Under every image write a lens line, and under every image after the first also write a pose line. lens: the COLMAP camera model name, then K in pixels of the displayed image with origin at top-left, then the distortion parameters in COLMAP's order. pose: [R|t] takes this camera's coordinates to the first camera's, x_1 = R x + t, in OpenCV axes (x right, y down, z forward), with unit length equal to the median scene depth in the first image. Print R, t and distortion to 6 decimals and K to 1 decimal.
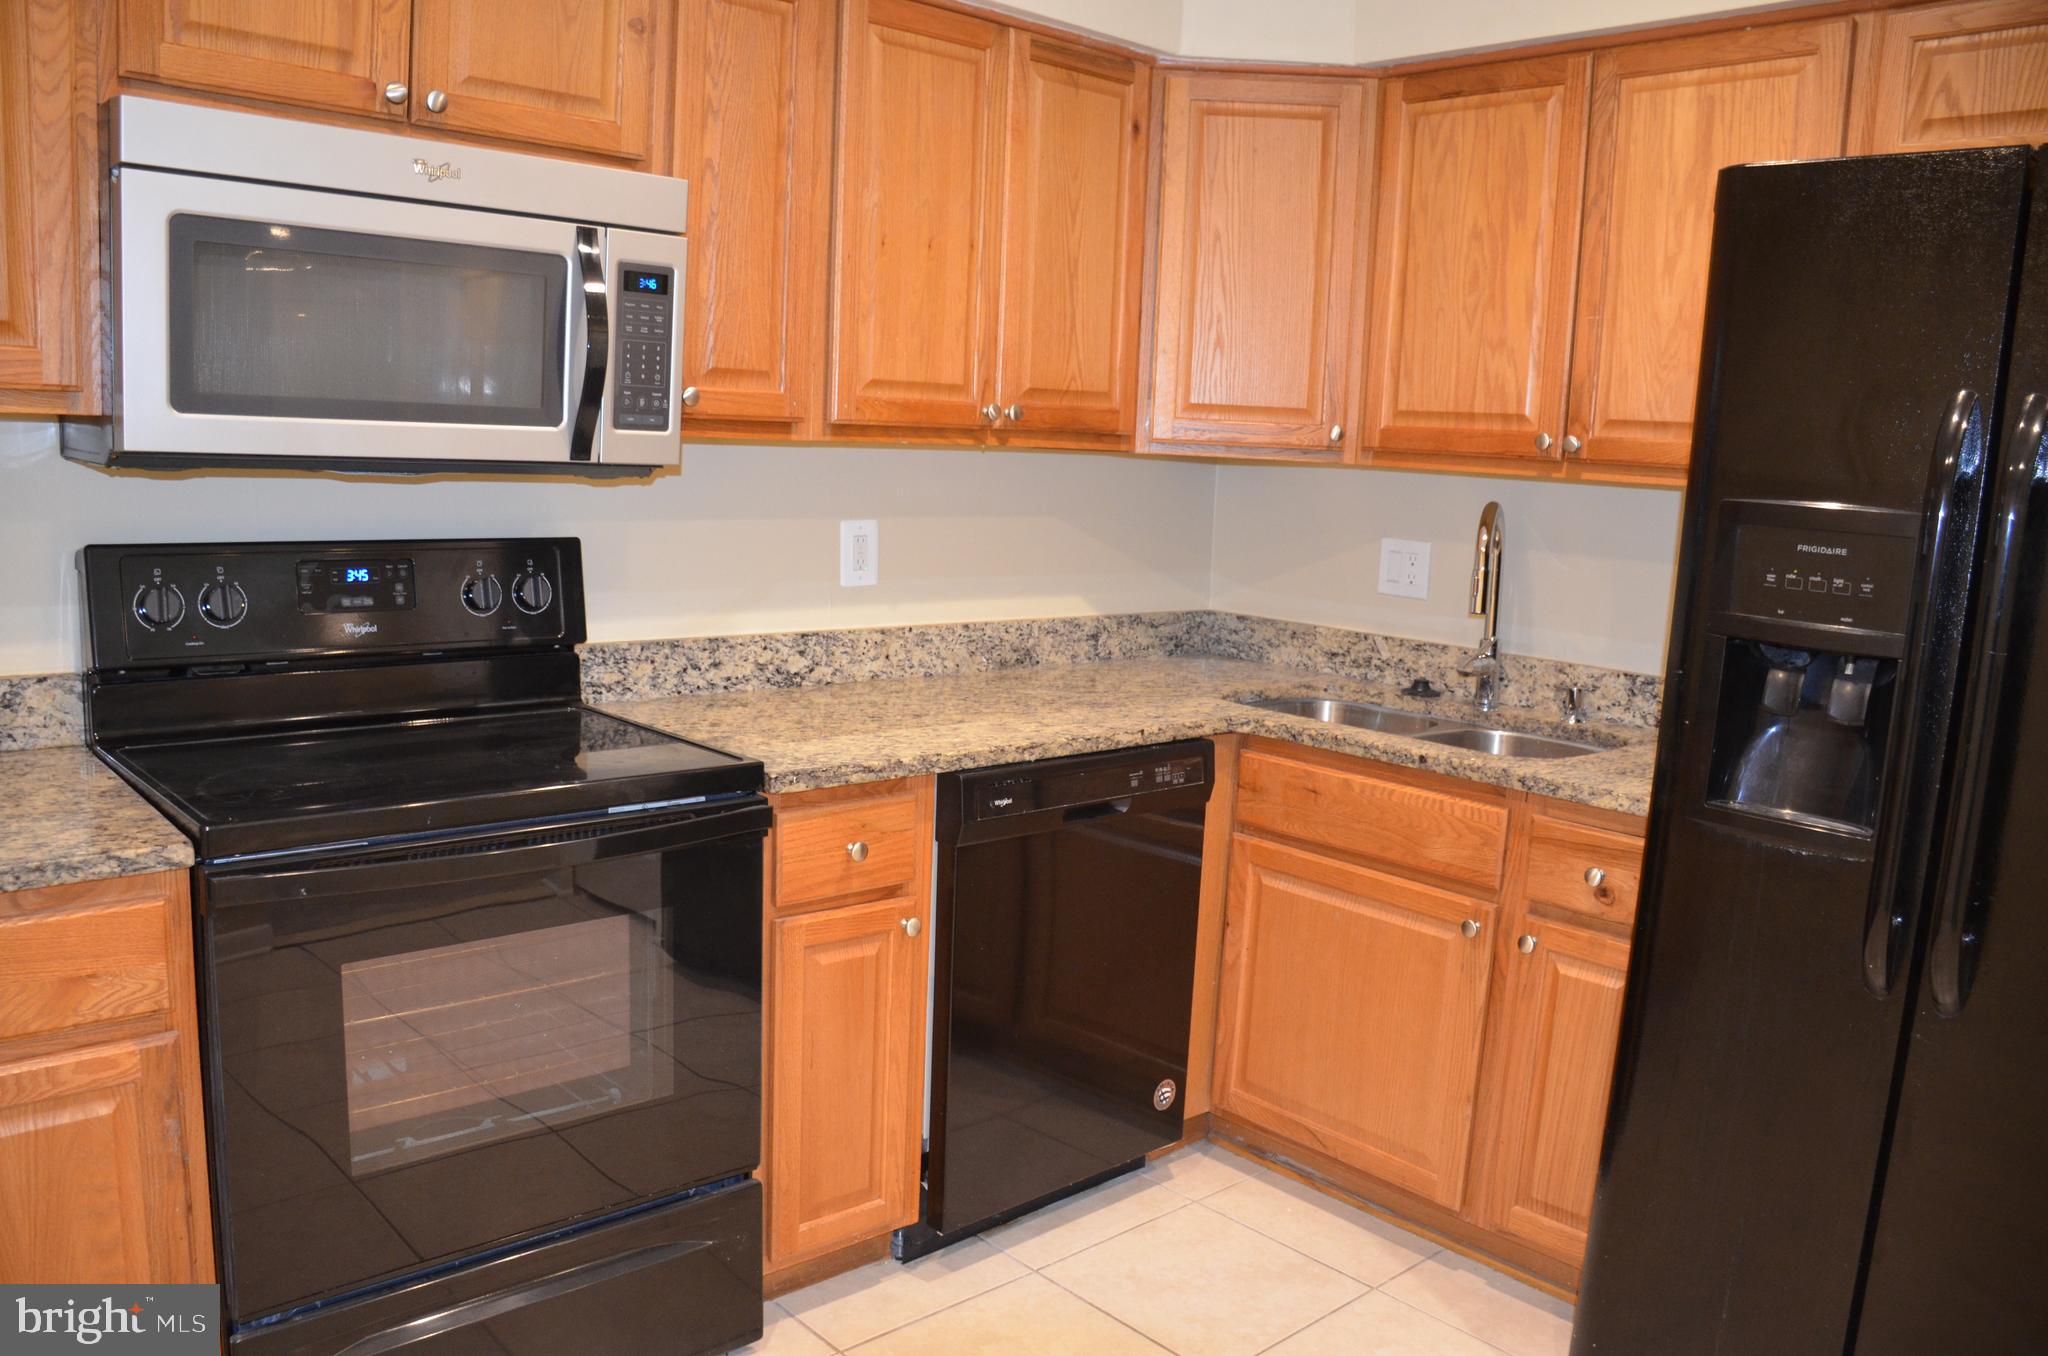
lens RADIAL K [[1573.9, 0, 1014.6], [0, 1573.9, 691.1], [0, 0, 1]] dist [-0.158496, 0.103490]
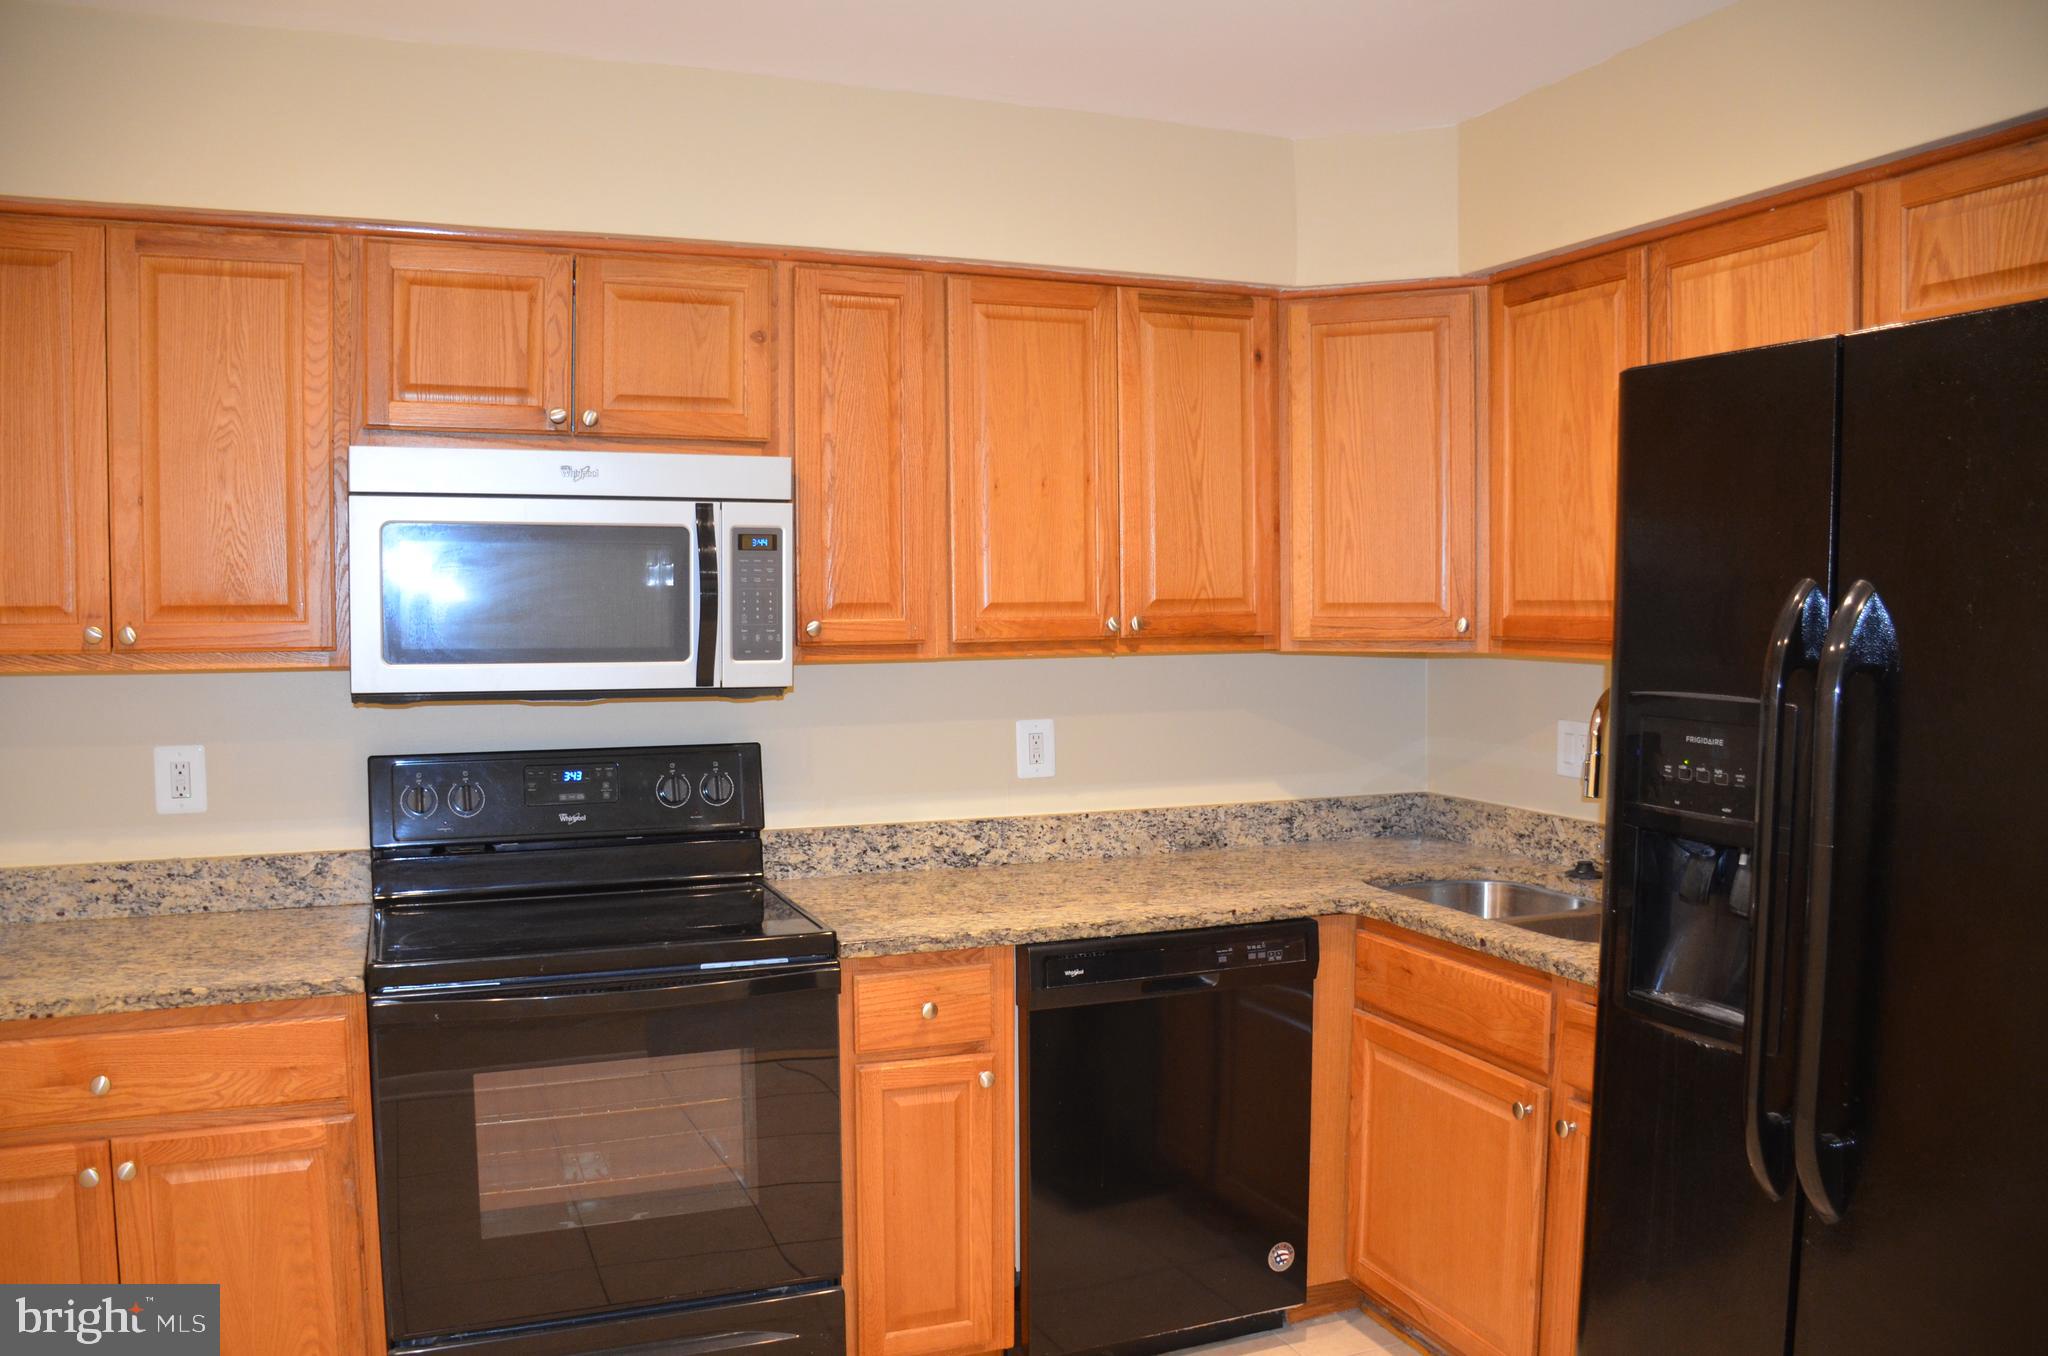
lens RADIAL K [[1573.9, 0, 1014.6], [0, 1573.9, 691.1], [0, 0, 1]] dist [-0.158496, 0.103490]
pose [[0.936310, -0.029268, -0.349954, 0.316193], [-0.008230, 0.994419, -0.105184, -0.010719], [0.351079, 0.101365, 0.930843, -0.073759]]
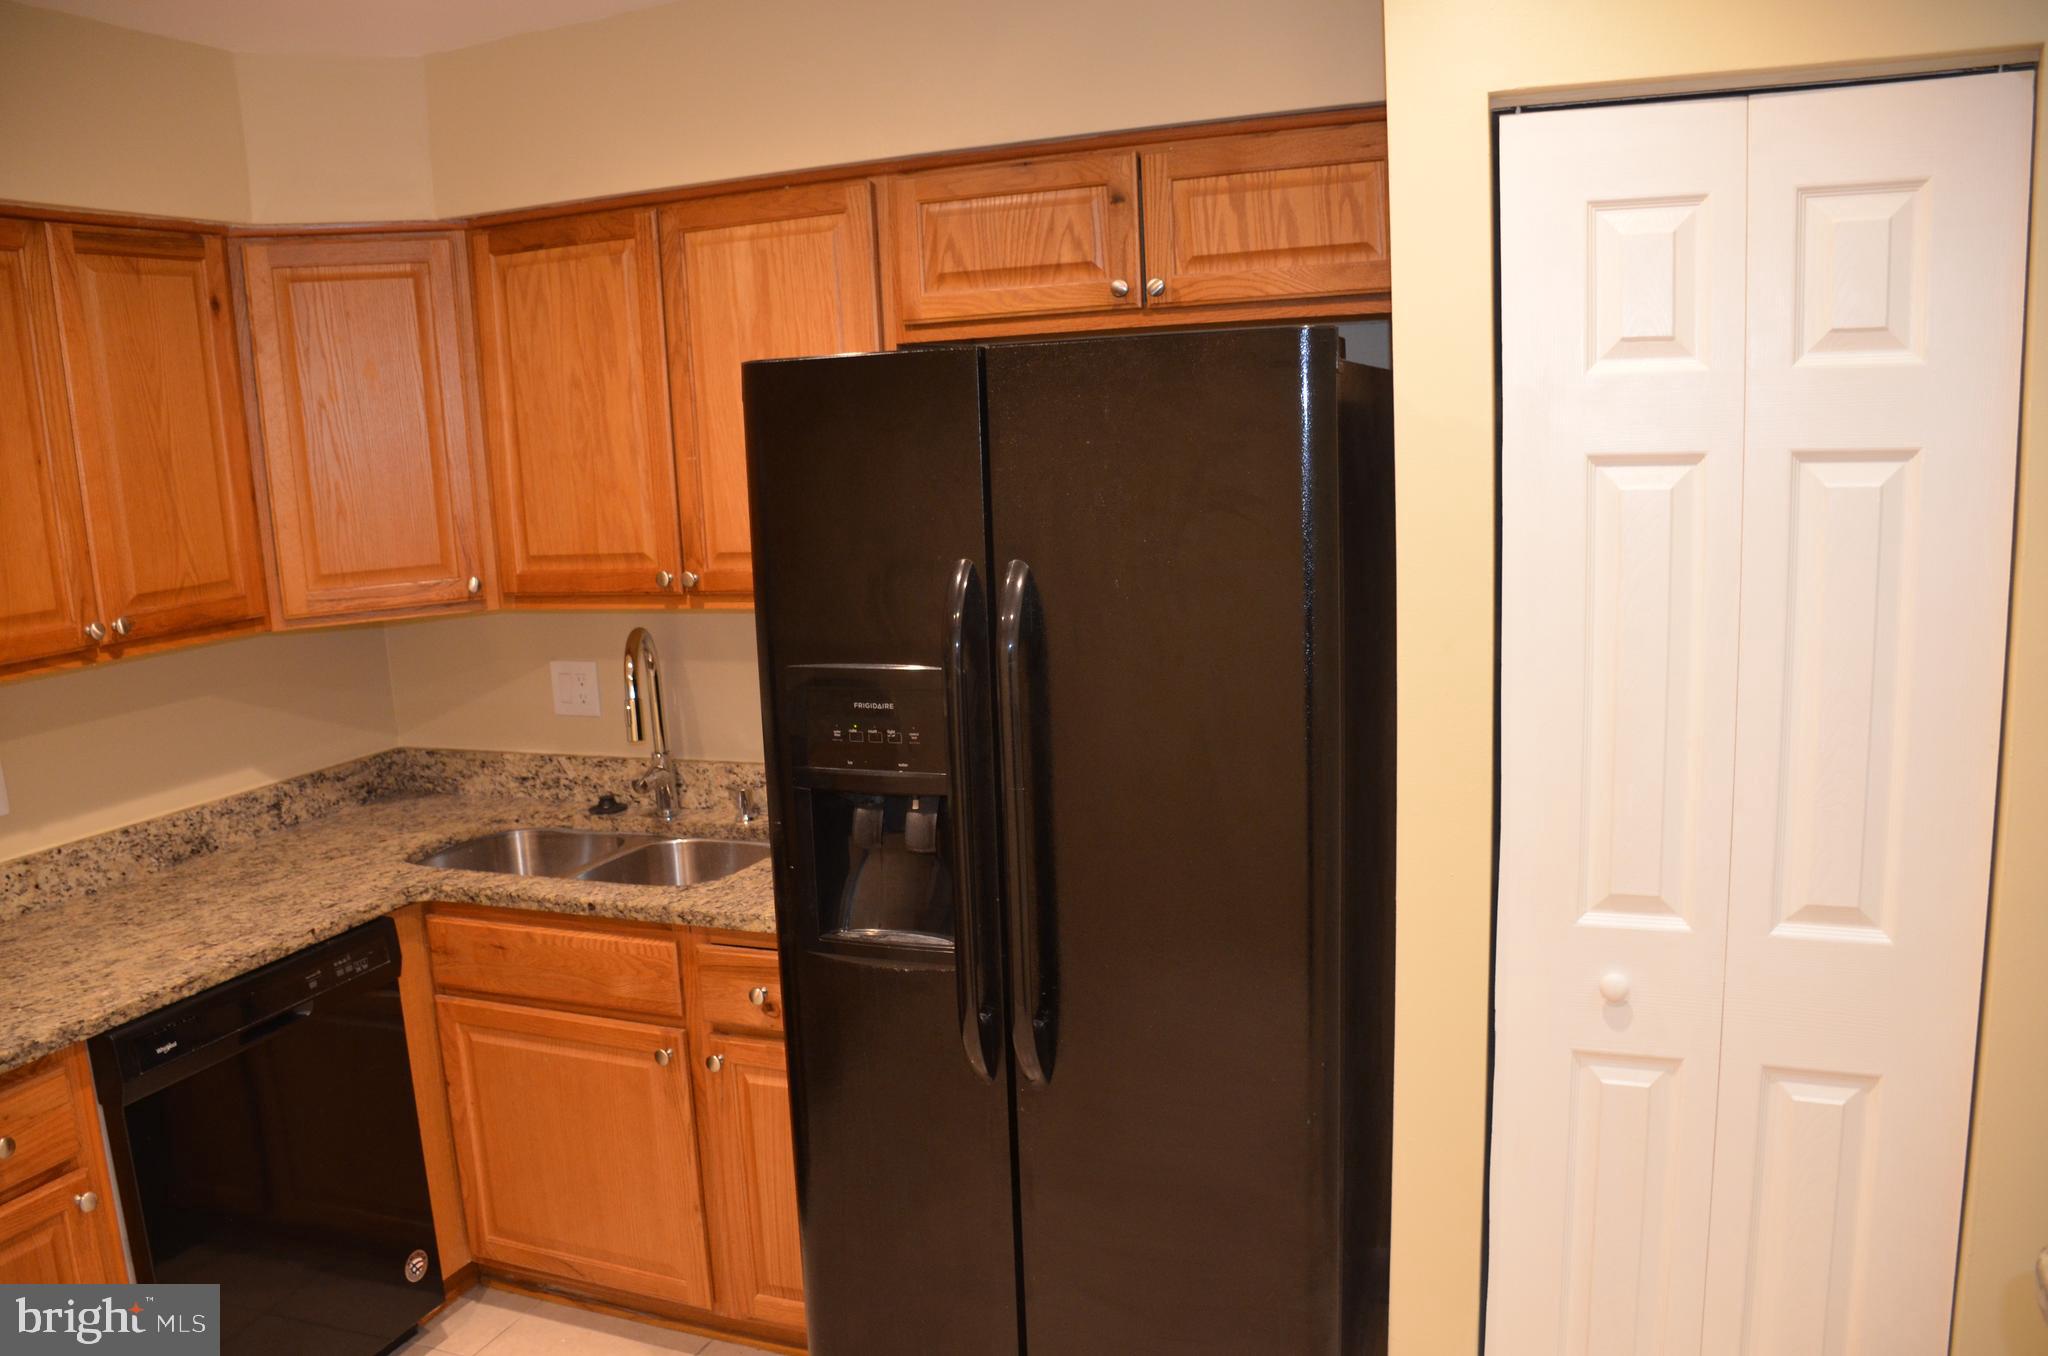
lens RADIAL K [[1573.9, 0, 1014.6], [0, 1573.9, 691.1], [0, 0, 1]] dist [-0.158496, 0.103490]
pose [[0.894801, -0.163616, 0.415404, 0.101003], [0.158005, 0.986265, 0.048111, -0.098374], [-0.417571, 0.022586, 0.908364, -0.065300]]
